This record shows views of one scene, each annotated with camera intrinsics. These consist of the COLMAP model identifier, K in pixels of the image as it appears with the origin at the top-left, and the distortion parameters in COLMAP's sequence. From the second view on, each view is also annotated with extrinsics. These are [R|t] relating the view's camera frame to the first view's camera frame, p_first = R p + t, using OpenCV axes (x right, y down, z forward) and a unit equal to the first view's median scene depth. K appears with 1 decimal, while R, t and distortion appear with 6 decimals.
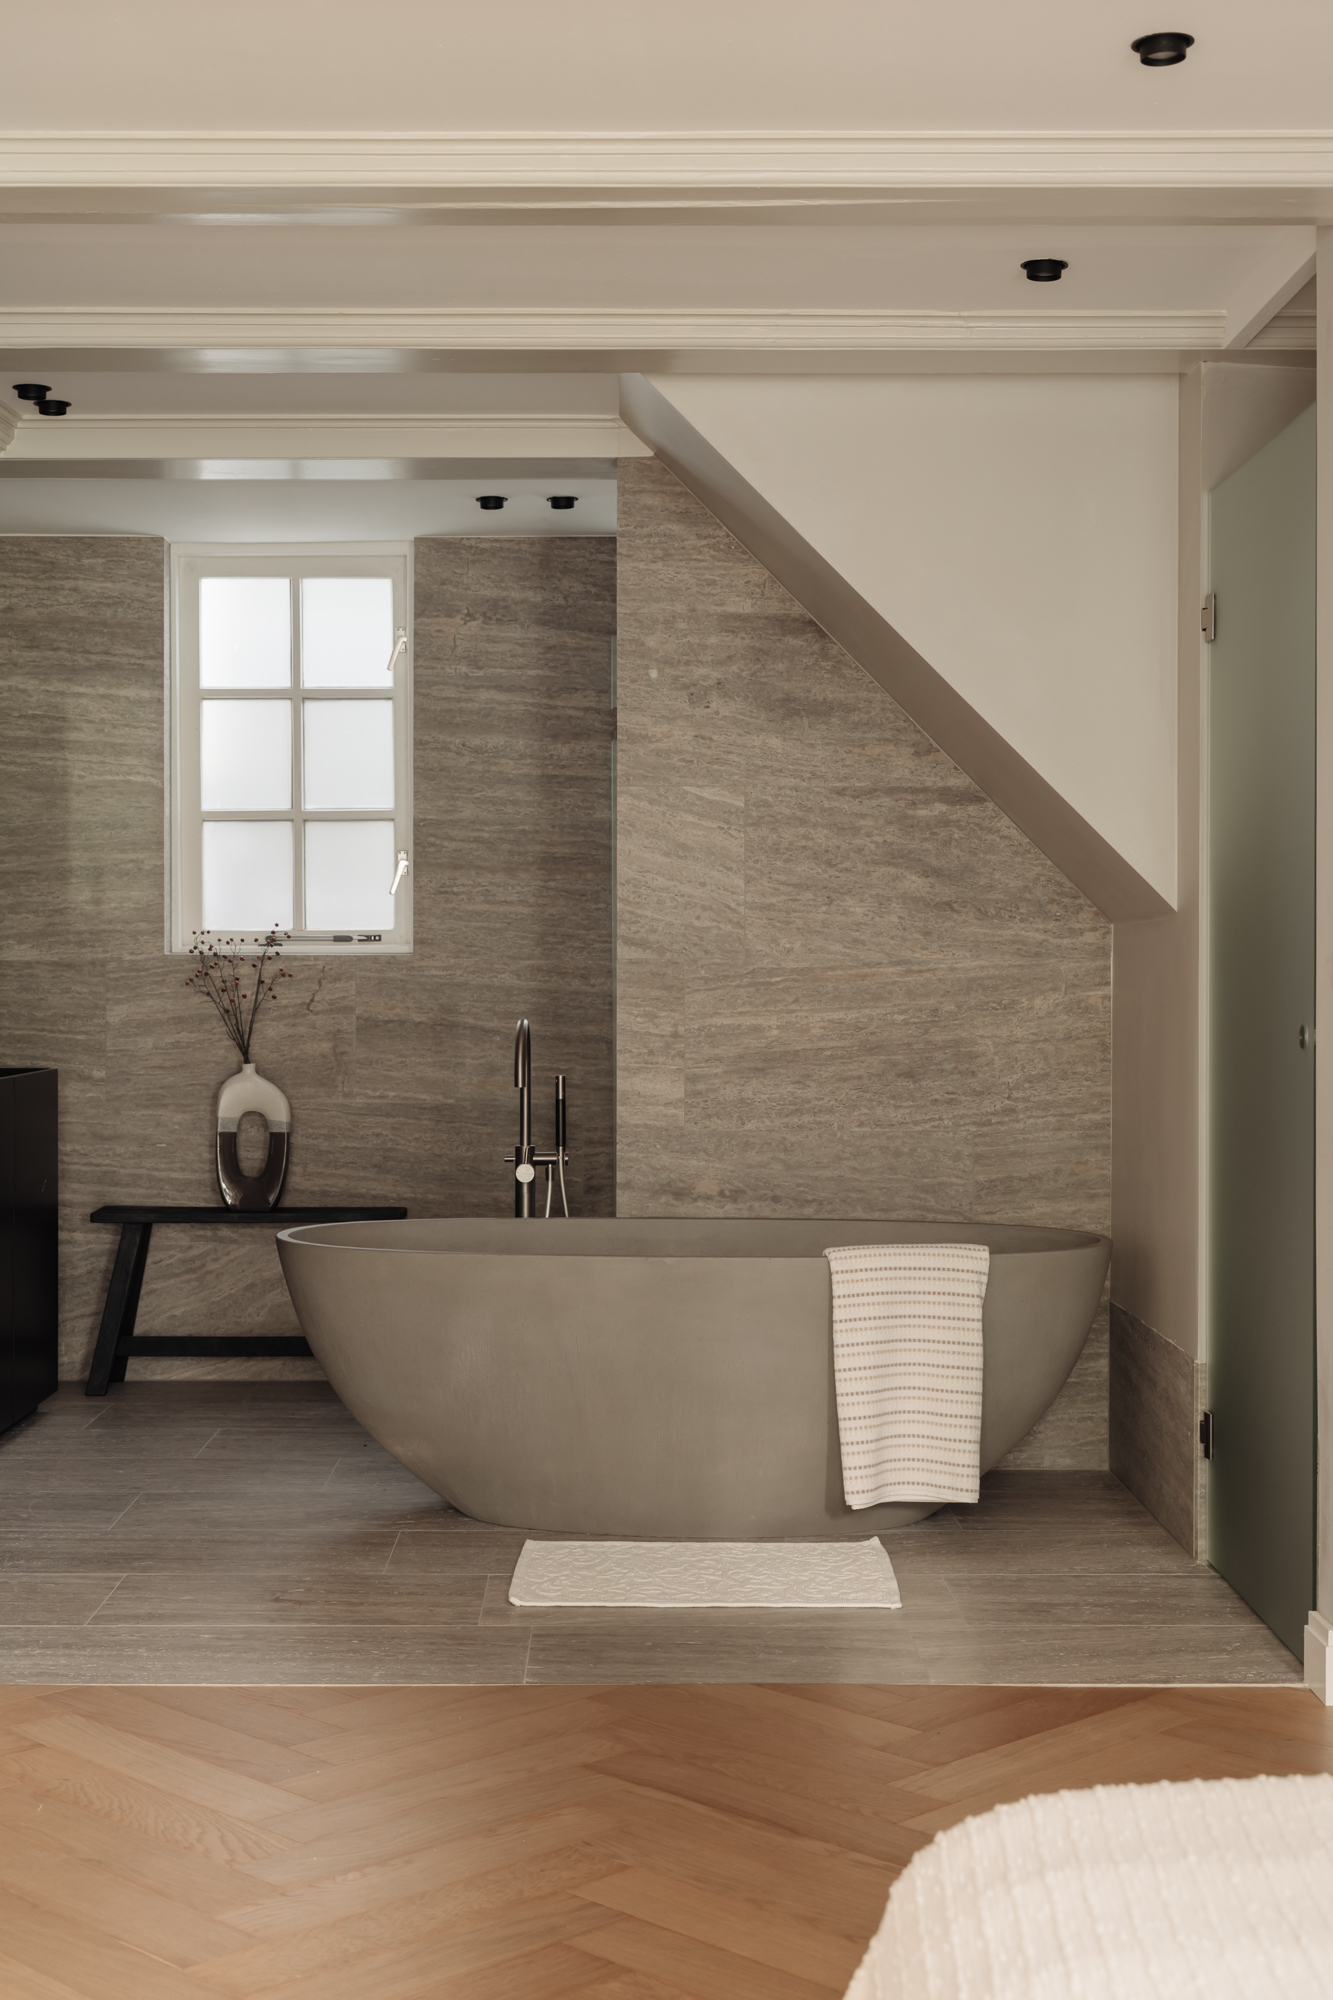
lens RADIAL K [[2664.8, 0, 666.5], [0, 2664.8, 1000.0], [0, 0, 1]] dist [0.033928, 0.017010]
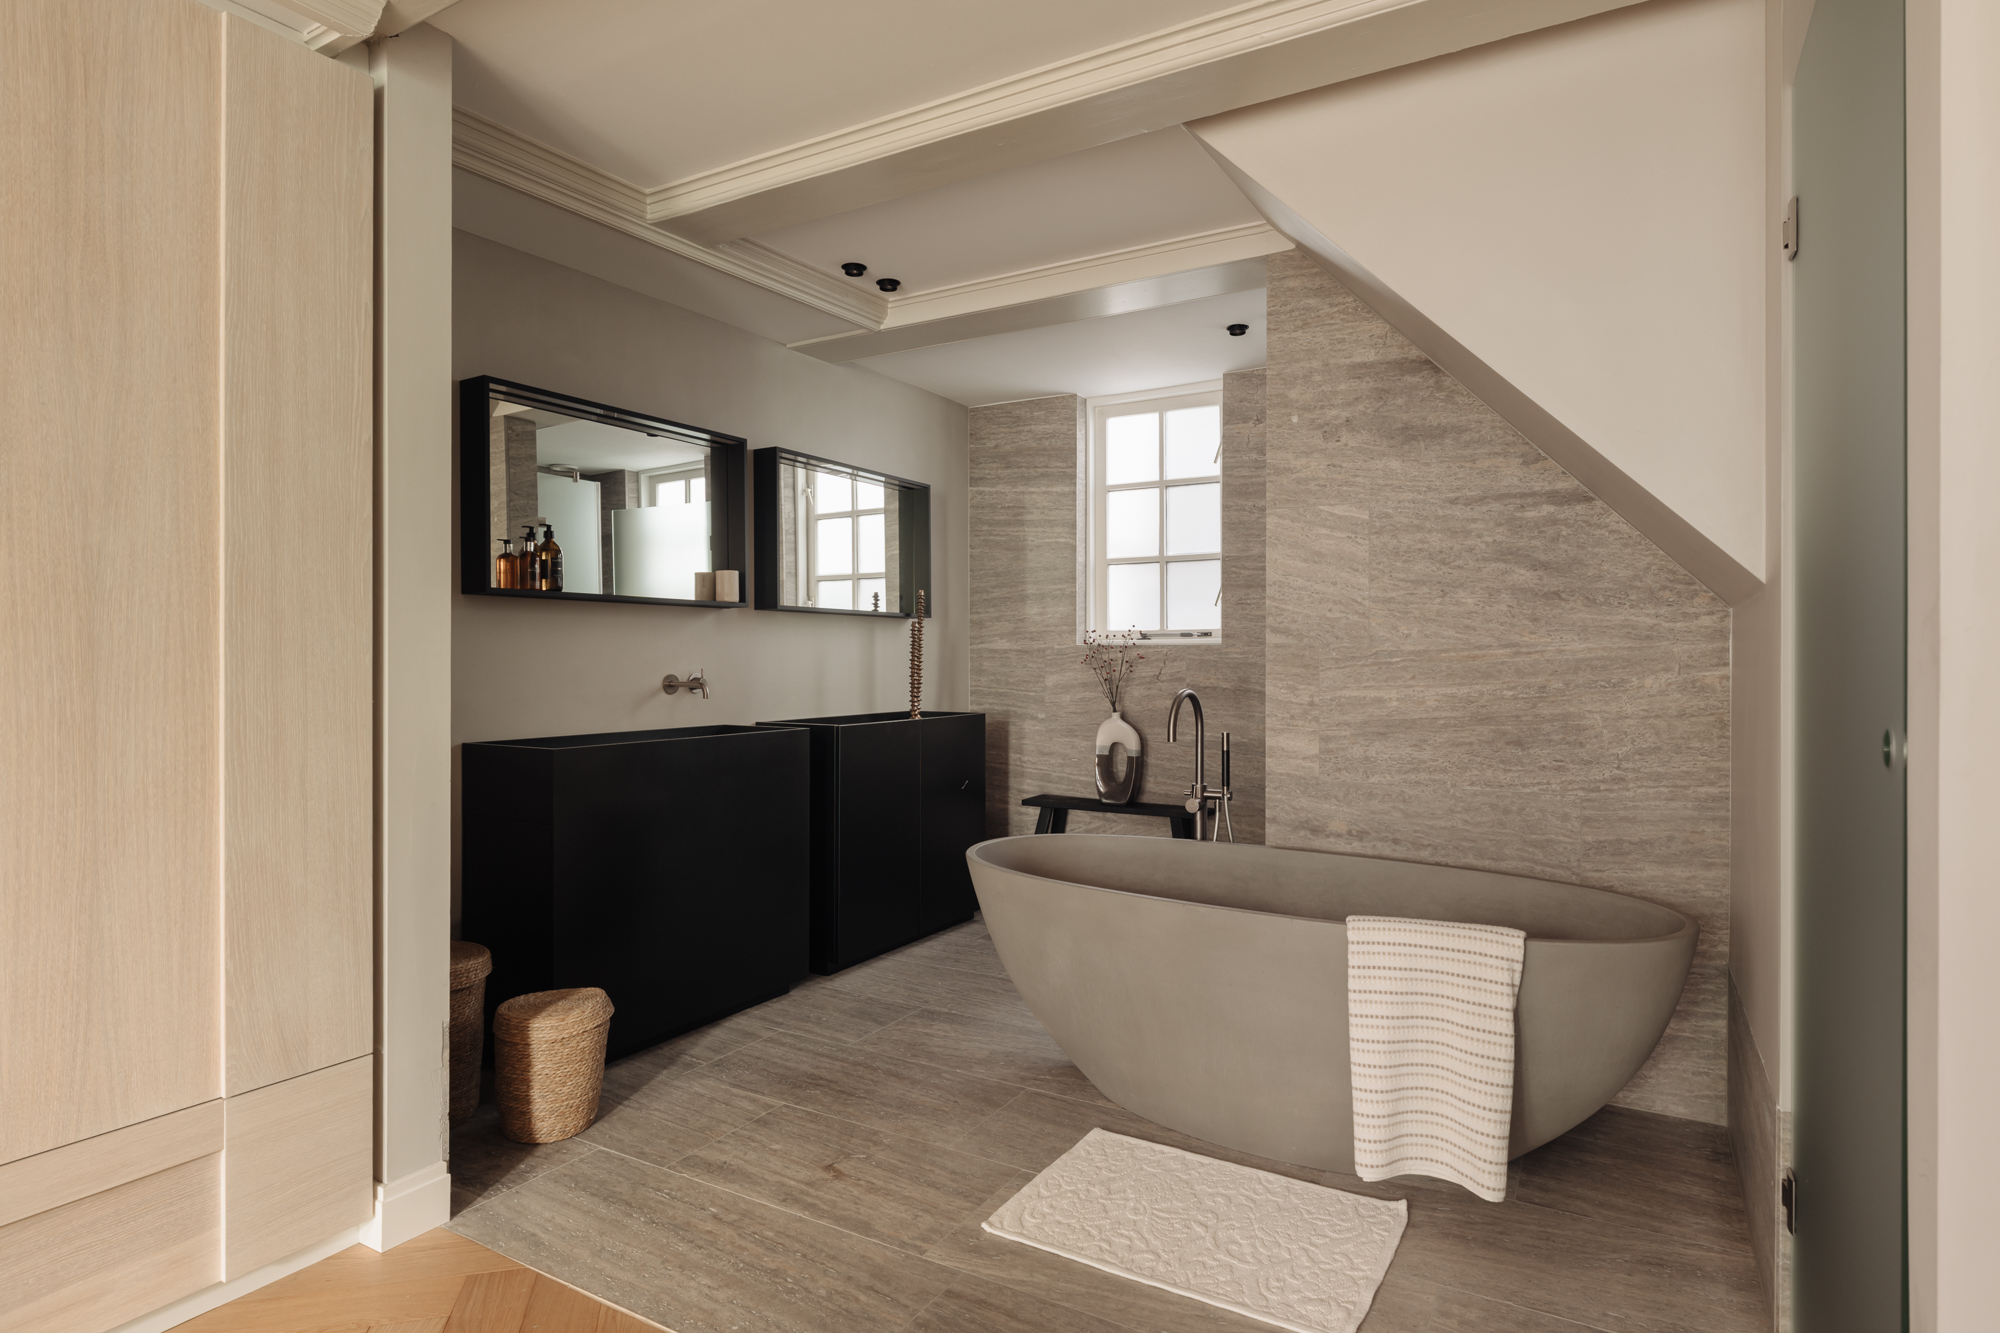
lens RADIAL K [[1078.5, 0, 998.2], [0, 1078.5, 658.4], [0, 0, 1]] dist [0.016007, -0.015792]
pose [[0.862408, 0.001413, -0.506212, 0.133771], [-0.007431, 0.999924, -0.009869, -0.002178], [0.506160, 0.012273, 0.862352, 0.484567]]
